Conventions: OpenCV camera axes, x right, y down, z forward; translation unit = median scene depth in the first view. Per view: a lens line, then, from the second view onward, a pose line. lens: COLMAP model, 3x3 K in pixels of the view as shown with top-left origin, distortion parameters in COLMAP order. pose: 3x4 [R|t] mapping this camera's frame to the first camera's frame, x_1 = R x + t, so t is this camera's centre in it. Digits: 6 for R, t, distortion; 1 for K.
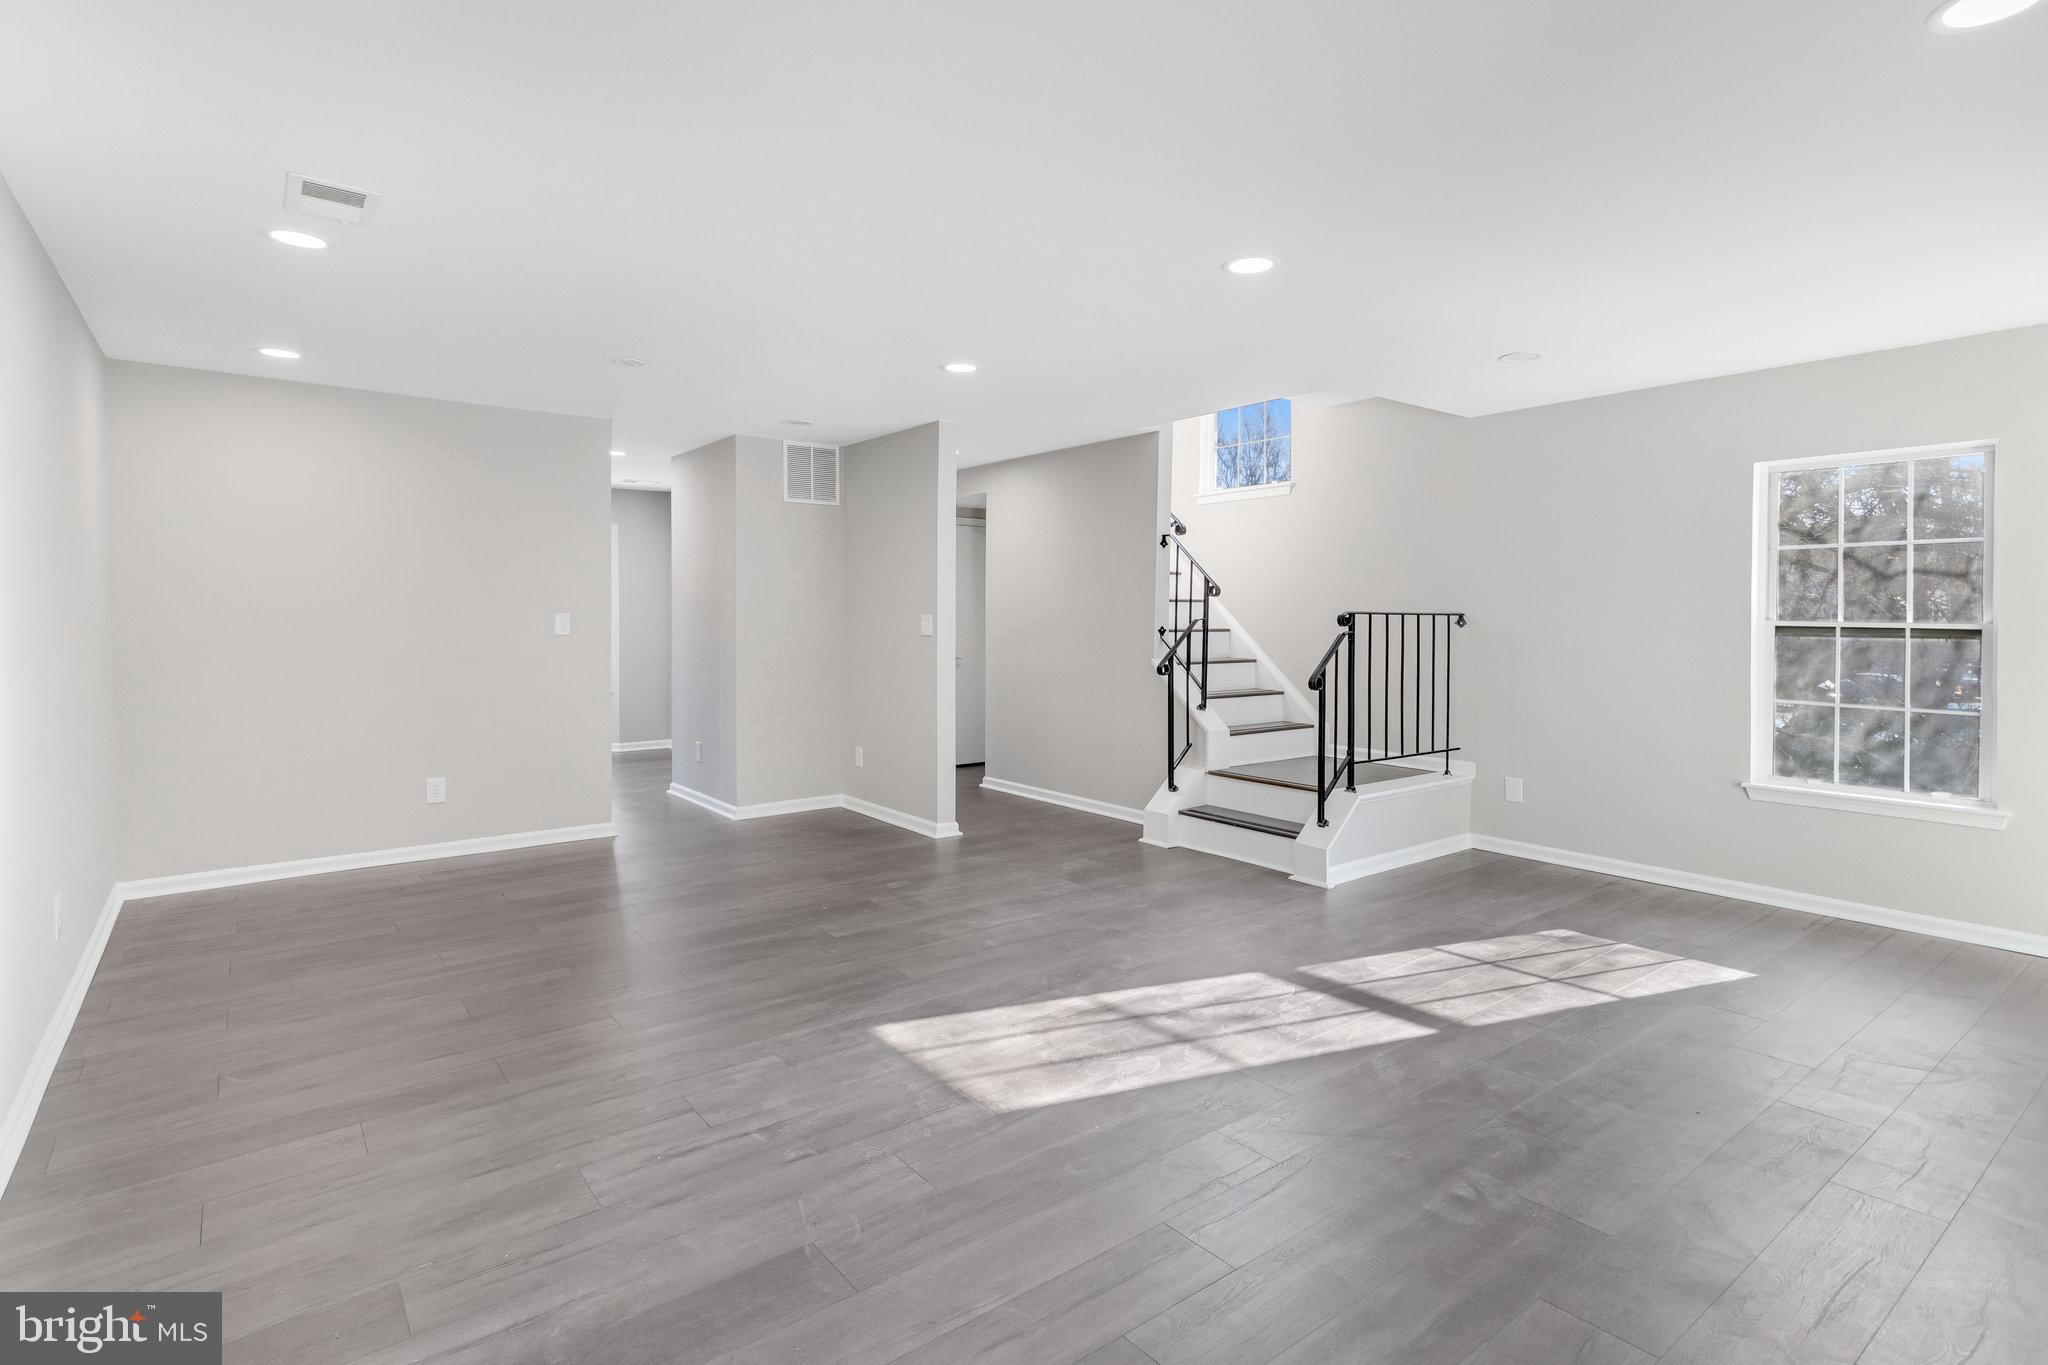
lens RADIAL K [[1023.1, 0, 1031.9], [0, 1023.1, 631.4], [0, 0, 1]] dist [-0.000673, 0.000356]
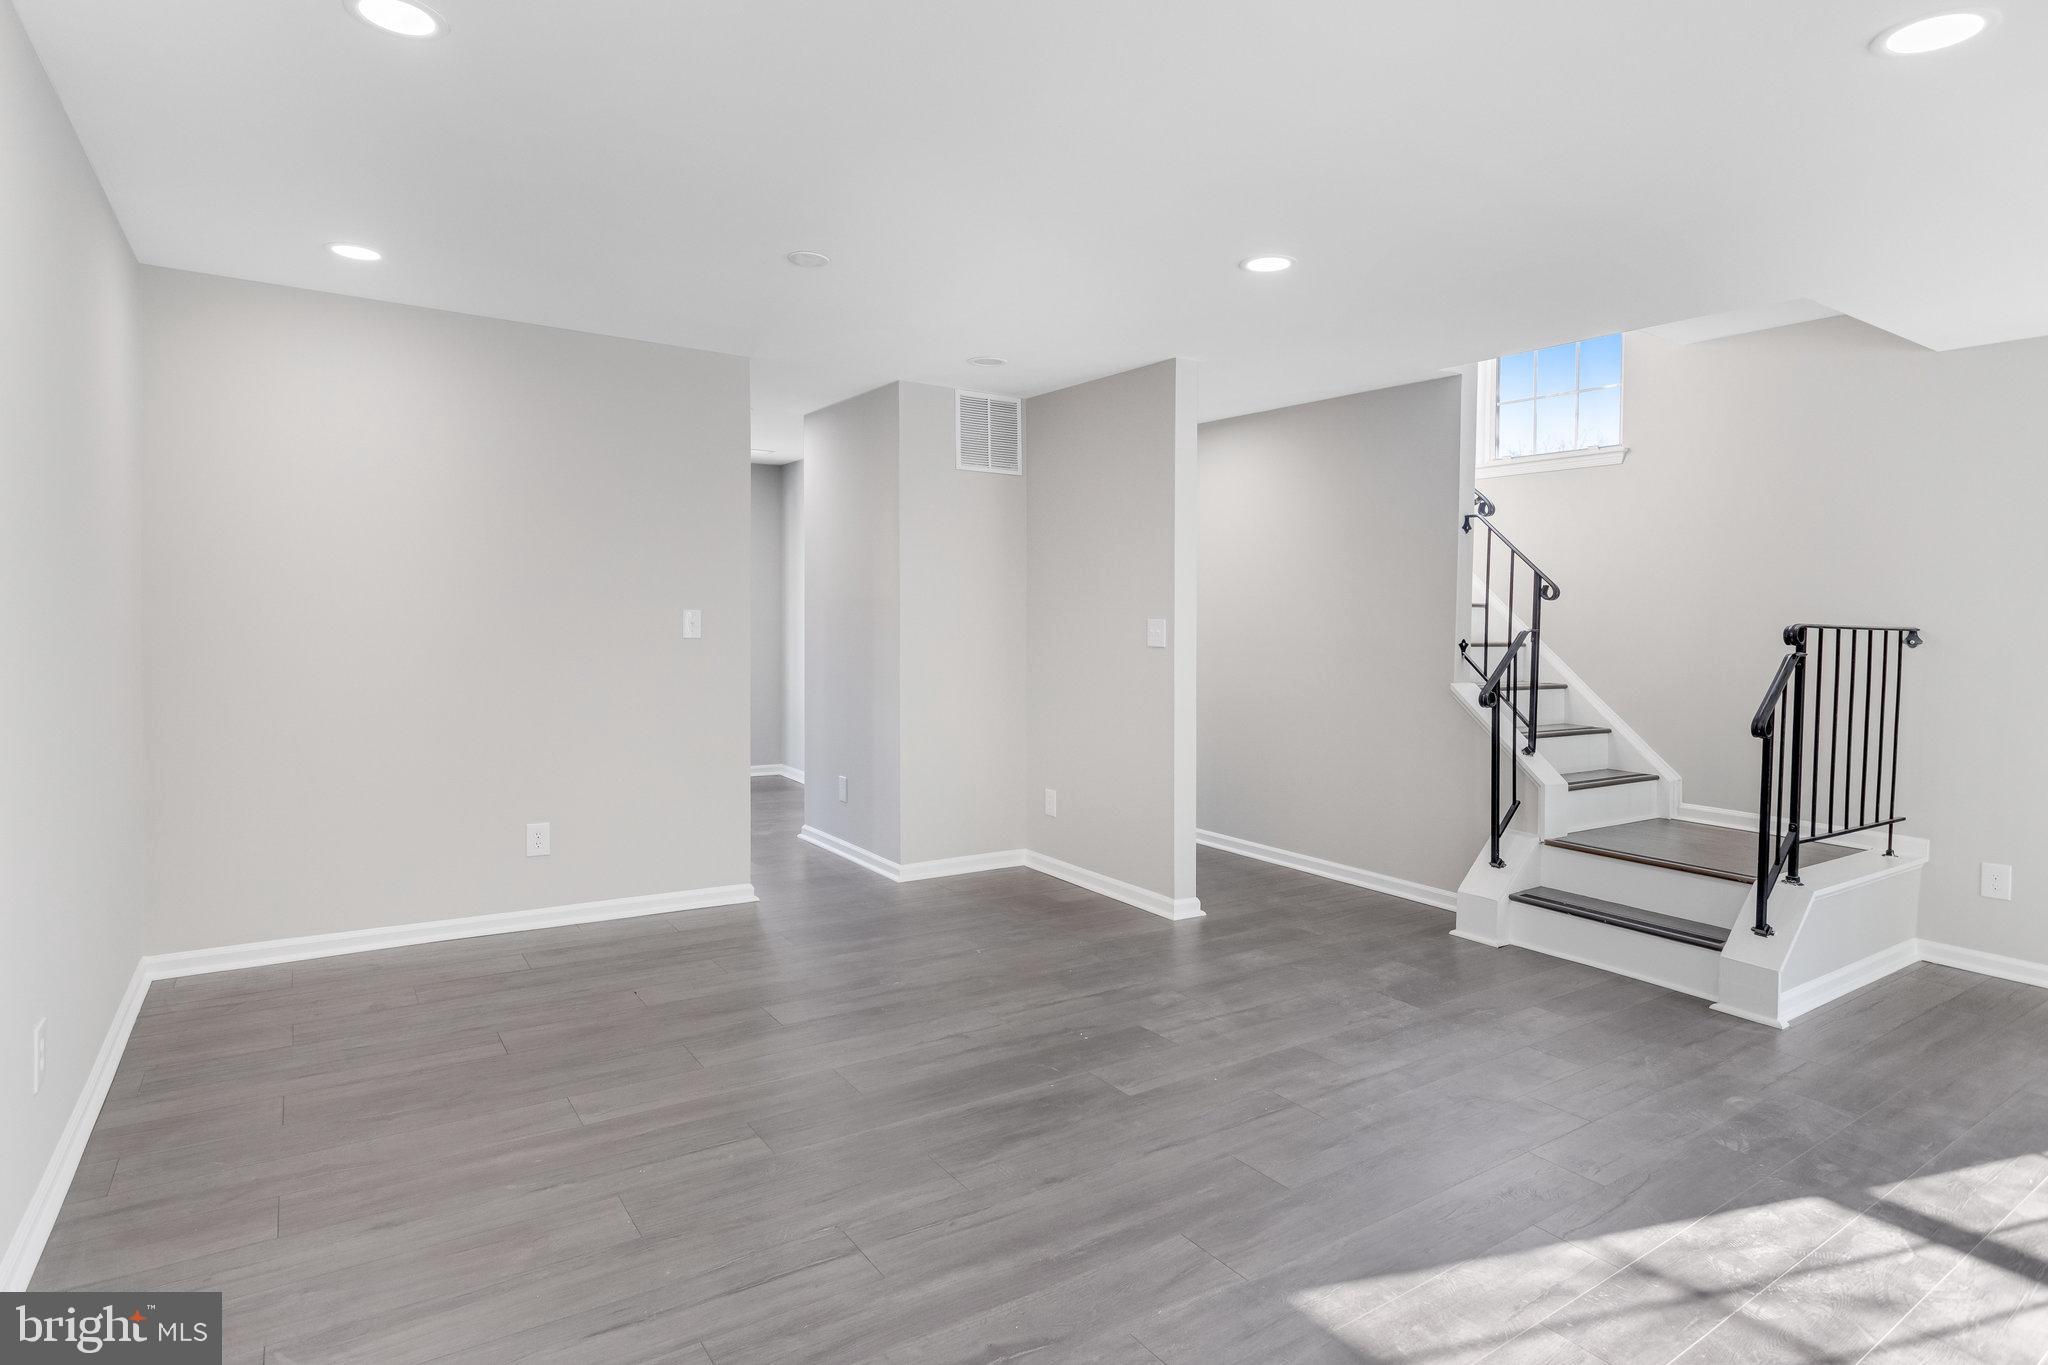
lens RADIAL K [[1148.1, 0, 1013.7], [0, 1148.1, 645.1], [0, 0, 1]] dist [-0.001790, 0.009886]
pose [[0.995259, 0.018821, -0.095419, -0.149978], [-0.018222, 0.999808, 0.007154, -0.000691], [0.095535, -0.005381, 0.995412, 0.183183]]
